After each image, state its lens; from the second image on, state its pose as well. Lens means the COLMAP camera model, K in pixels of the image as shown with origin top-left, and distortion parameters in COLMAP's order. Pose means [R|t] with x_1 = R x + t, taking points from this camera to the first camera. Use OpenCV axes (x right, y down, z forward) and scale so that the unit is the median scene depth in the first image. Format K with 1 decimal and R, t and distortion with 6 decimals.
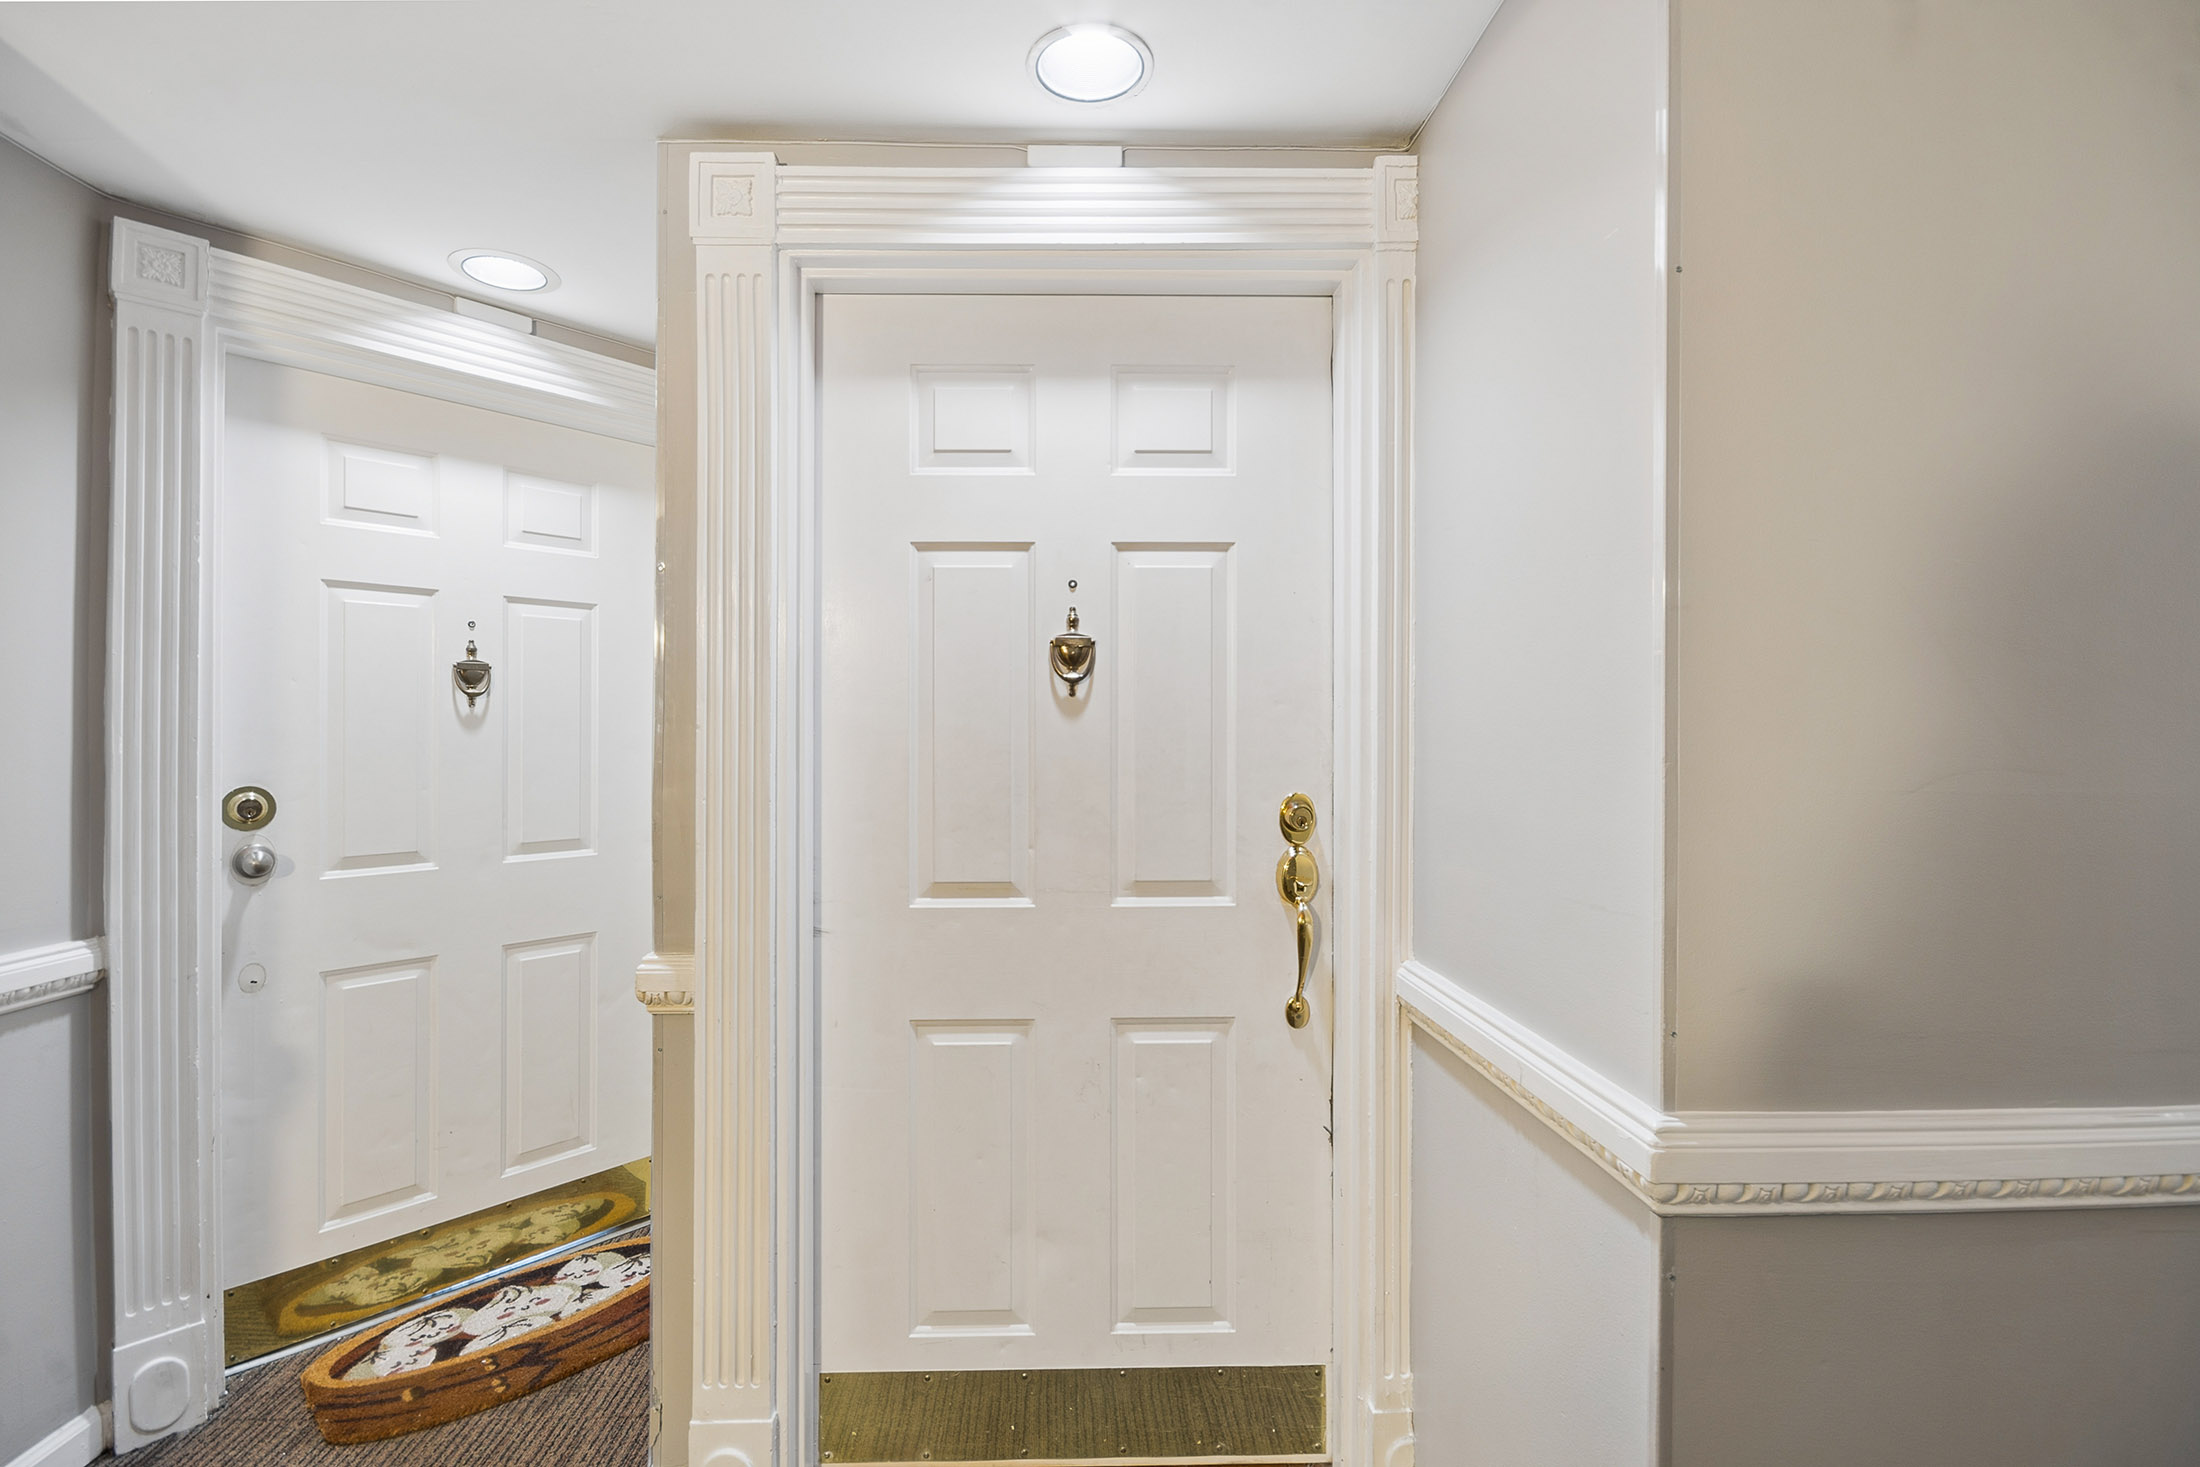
lens RADIAL K [[961.1, 0, 1094.7], [0, 961.1, 728.3], [0, 0, 1]] dist [-0.000692, 0.000585]
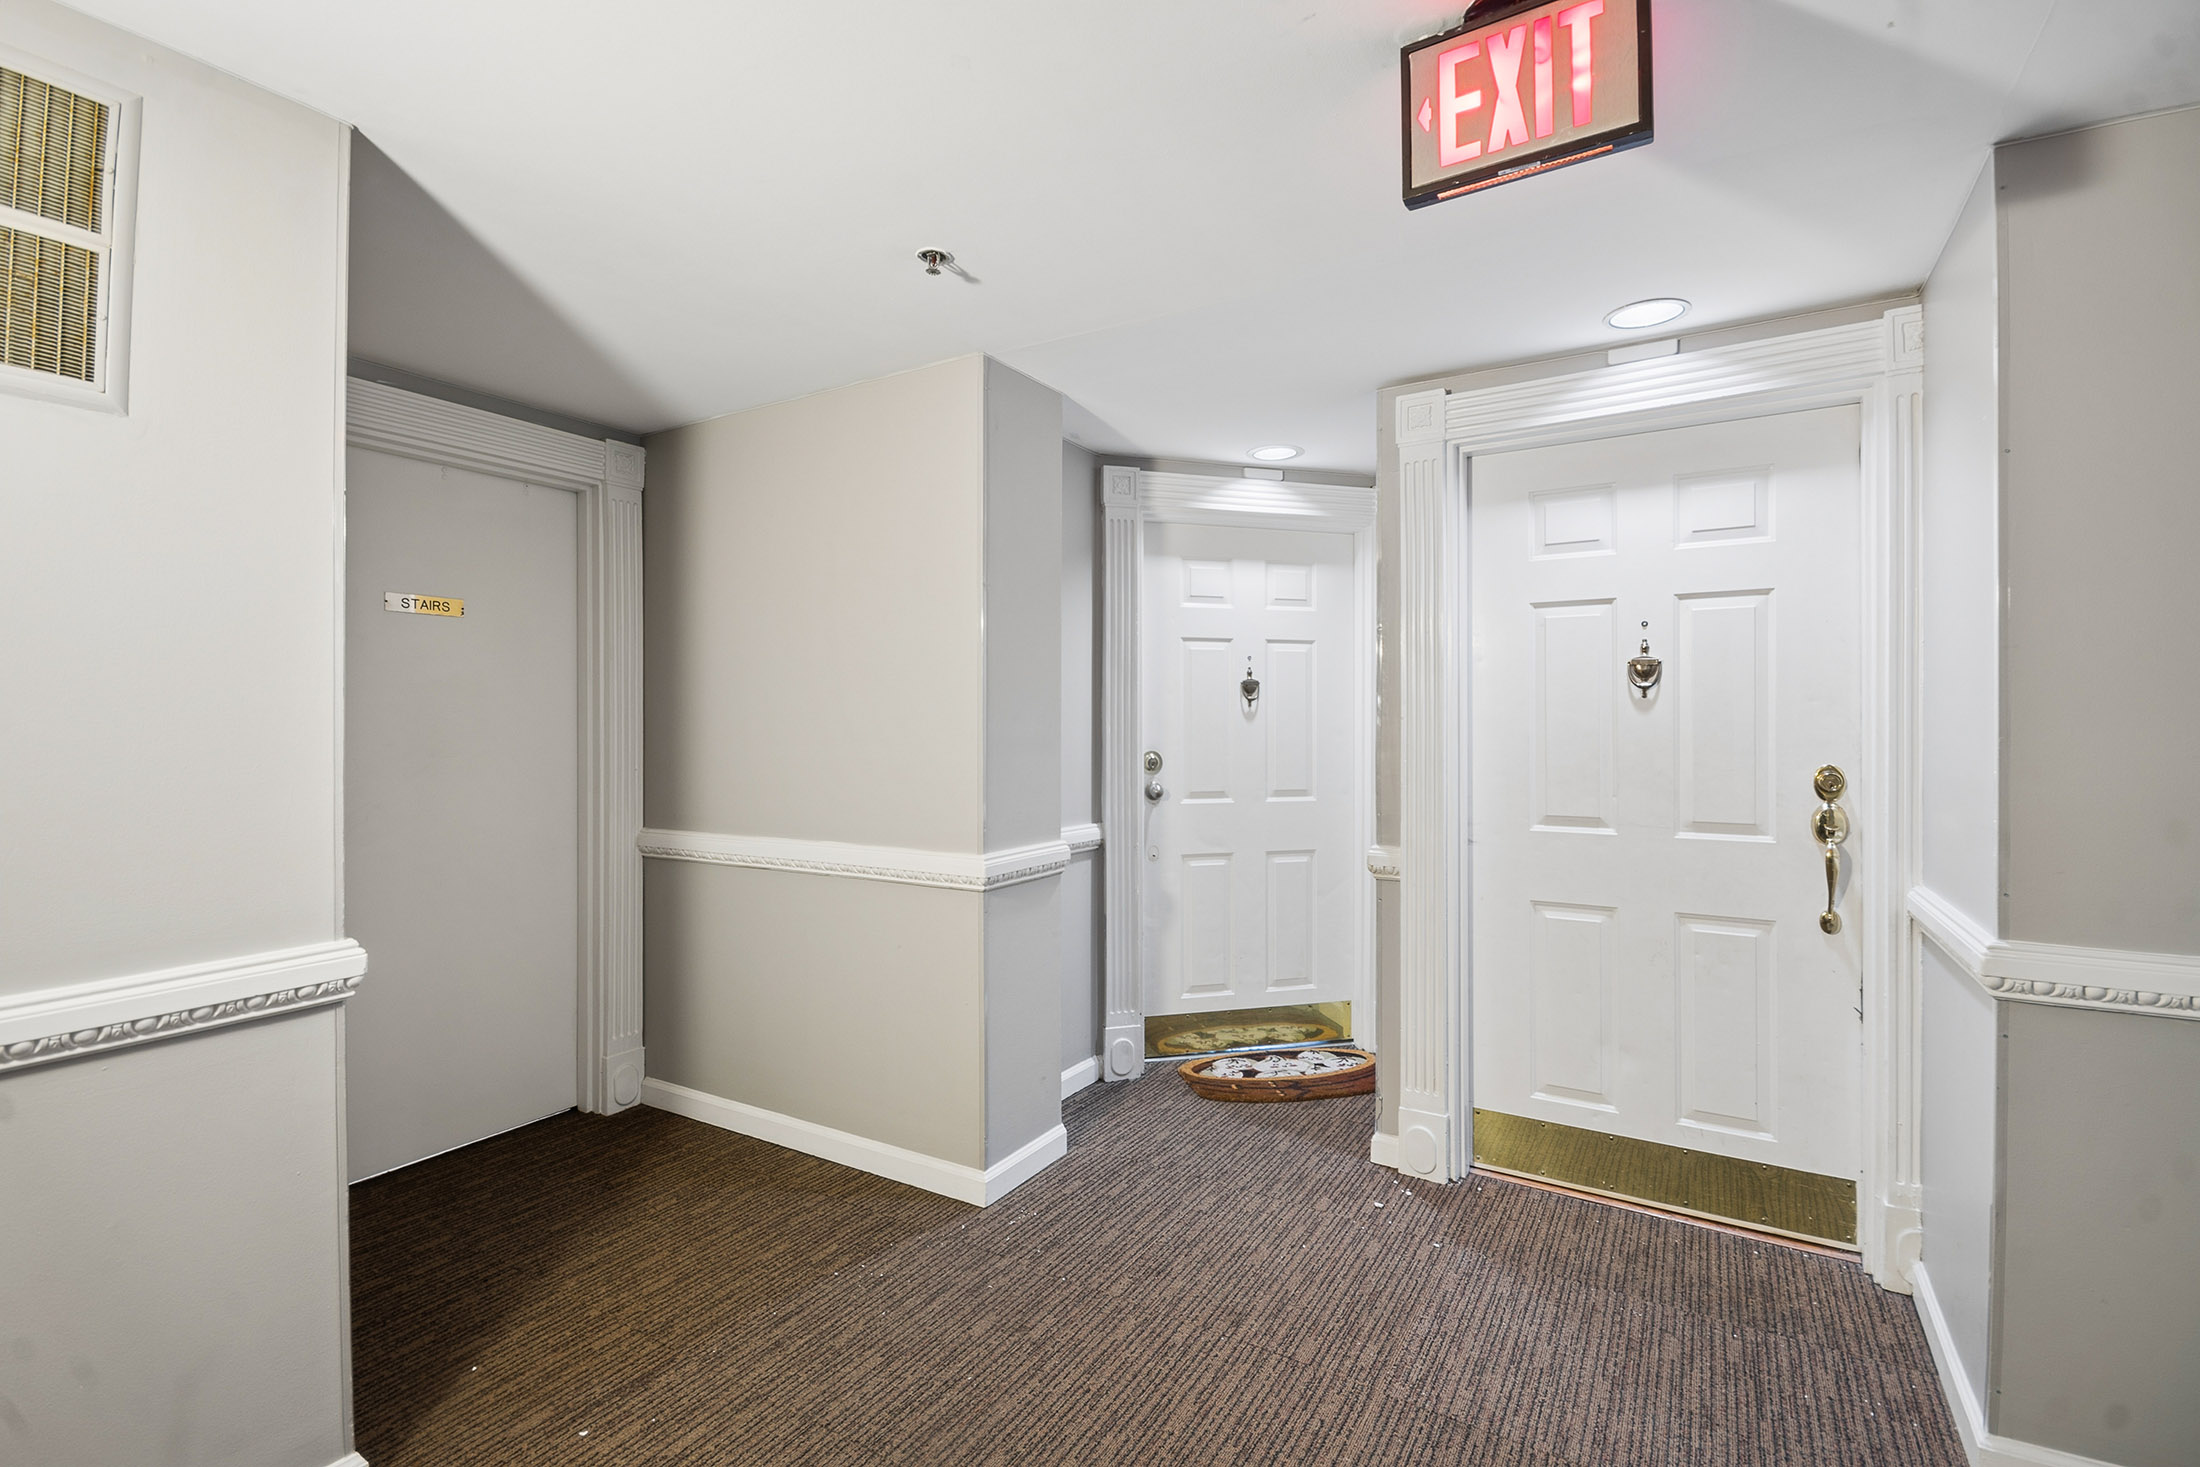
lens RADIAL K [[961.1, 0, 1098.9], [0, 961.1, 713.0], [0, 0, 1]] dist [-0.000692, 0.000585]
pose [[0.816549, -0.005216, -0.577253, 0.148368], [-0.000136, 0.999957, -0.009229, 0.005264], [0.577276, 0.007614, 0.816513, -0.735071]]
